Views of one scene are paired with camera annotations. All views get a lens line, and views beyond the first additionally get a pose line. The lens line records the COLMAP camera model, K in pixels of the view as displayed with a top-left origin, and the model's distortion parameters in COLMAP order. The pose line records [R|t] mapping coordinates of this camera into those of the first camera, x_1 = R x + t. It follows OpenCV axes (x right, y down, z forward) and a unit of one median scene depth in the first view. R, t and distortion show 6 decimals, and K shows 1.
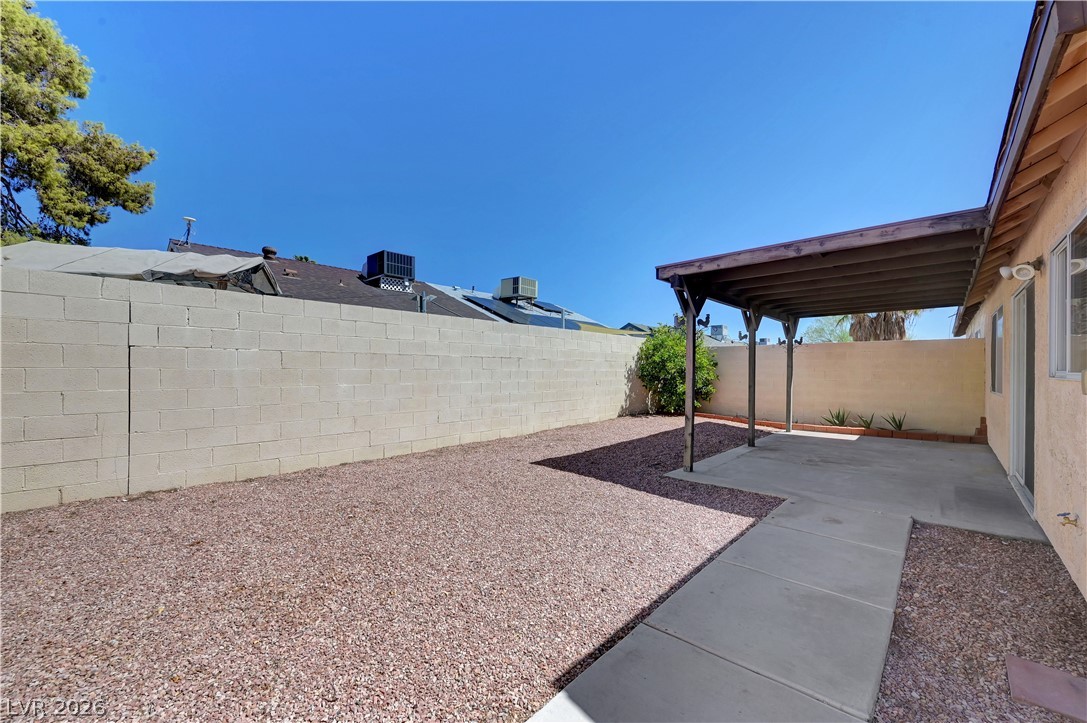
lens RADIAL K [[434.8, 0, 545.0], [0, 434.8, 369.7], [0, 0, 1]] dist [0.000592, -0.000286]
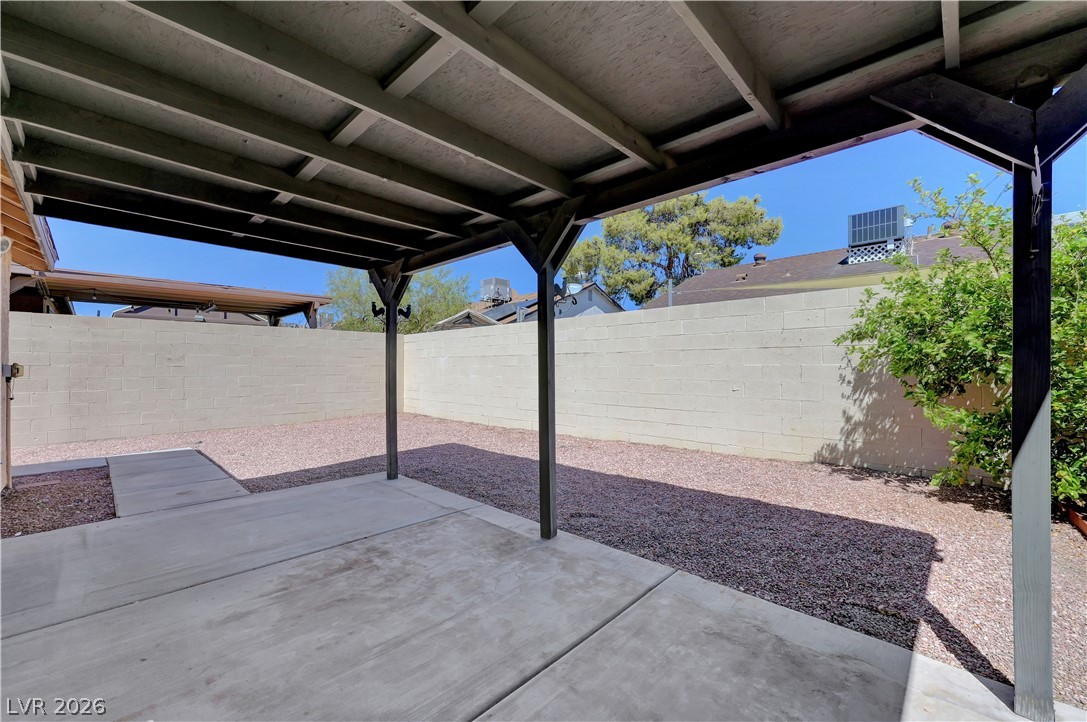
lens RADIAL K [[434.8, 0, 549.5], [0, 434.8, 357.1], [0, 0, 1]] dist [0.000592, -0.000286]
pose [[-0.019236, -0.027284, -0.999443, 0.619084], [0.002516, 0.999623, -0.027338, 0.004635], [0.999812, -0.003041, -0.019161, 0.679019]]
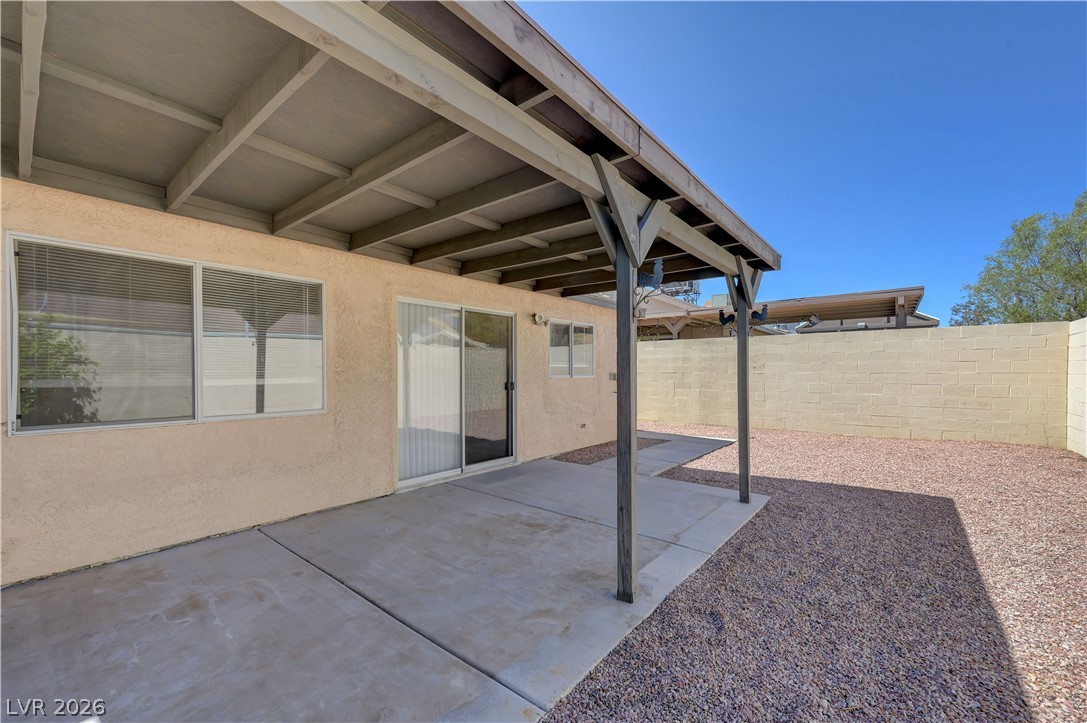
lens RADIAL K [[434.8, 0, 545.5], [0, 434.8, 371.1], [0, 0, 1]] dist [0.000592, -0.000286]
pose [[-0.998533, -0.001844, -0.054114, 0.376193], [-0.001683, 0.999994, -0.003020, -0.002932], [0.054119, -0.002924, -0.998530, 0.903628]]
